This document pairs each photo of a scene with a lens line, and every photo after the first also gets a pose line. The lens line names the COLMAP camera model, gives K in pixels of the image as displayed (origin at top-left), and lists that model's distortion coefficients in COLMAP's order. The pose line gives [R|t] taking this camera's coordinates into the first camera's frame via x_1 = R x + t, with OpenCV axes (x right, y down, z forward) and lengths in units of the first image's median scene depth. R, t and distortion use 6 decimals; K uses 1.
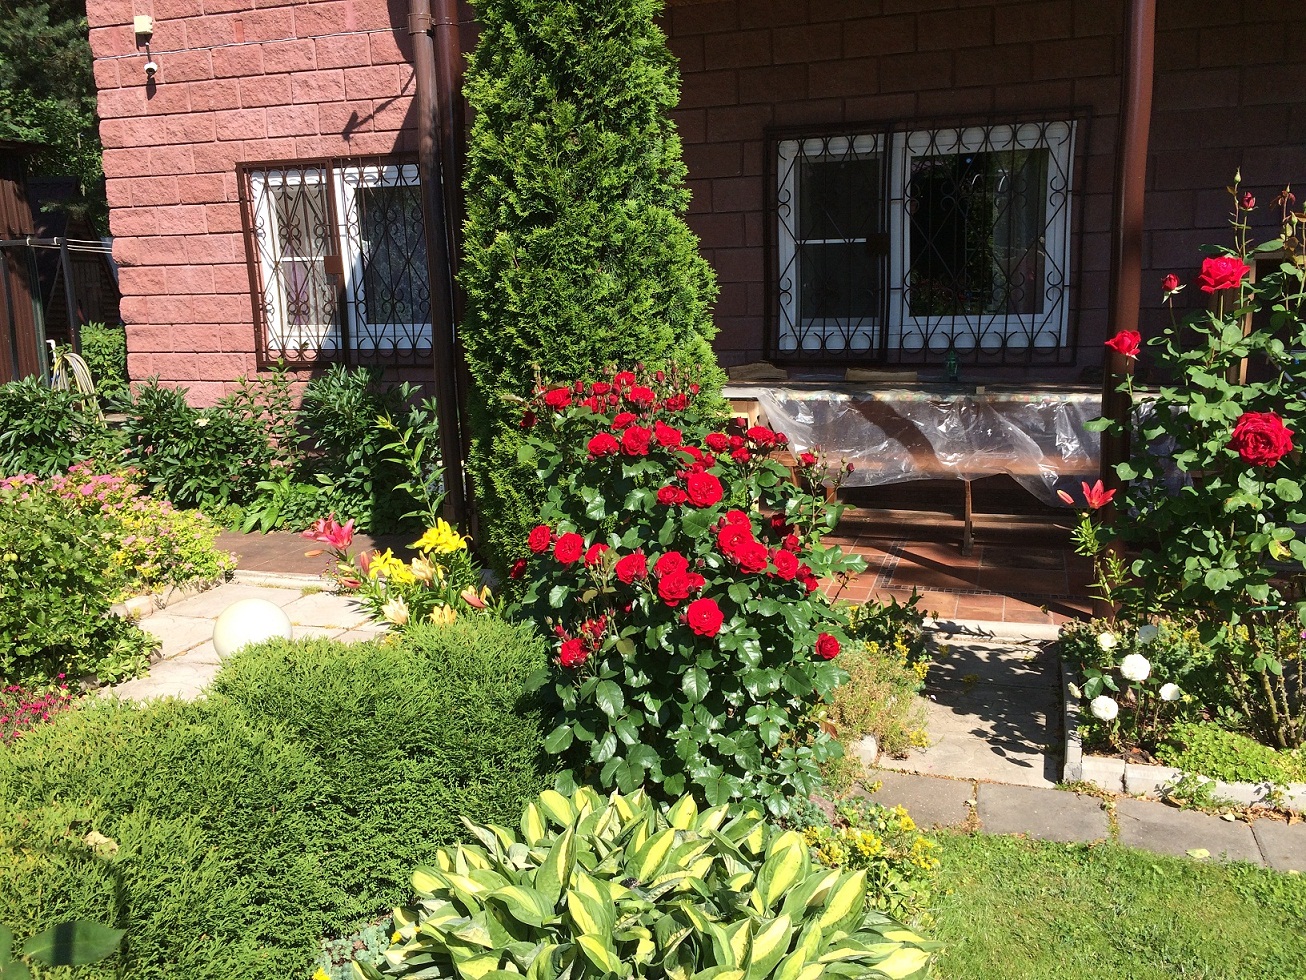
lens RADIAL K [[1138.5, 0, 651.5], [0, 1138.5, 486.8], [0, 0, 1]] dist [0.102259, -0.115648]
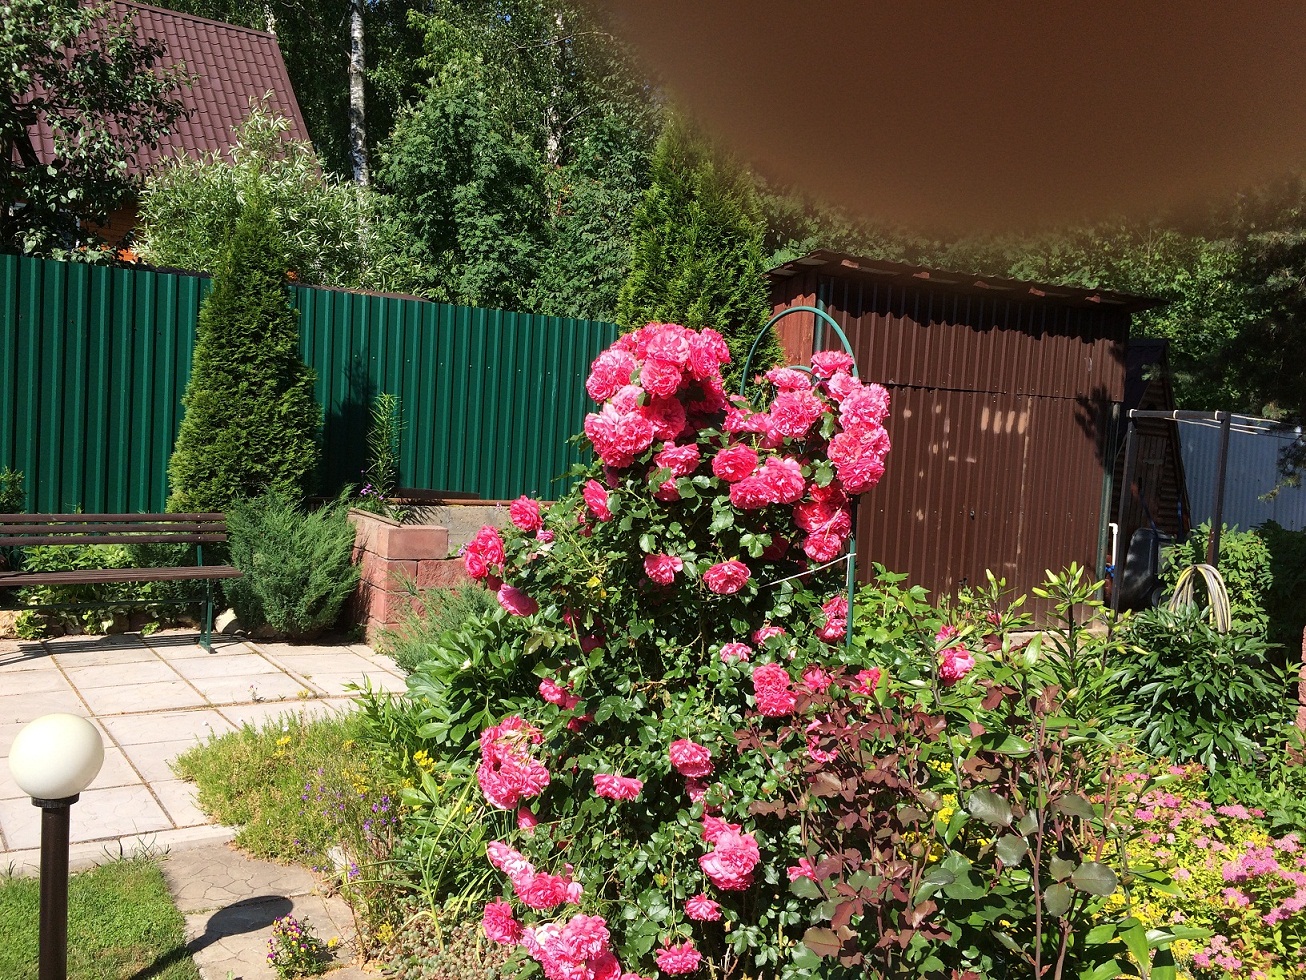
lens RADIAL K [[1164.4, 0, 646.4], [0, 1164.4, 500.9], [0, 0, 1]] dist [0.105045, -0.144009]
pose [[0.708821, 0.120527, -0.695015, -0.231825], [-0.212838, 0.975916, -0.047825, -0.042731], [0.672512, 0.181825, 0.717403, 0.227154]]
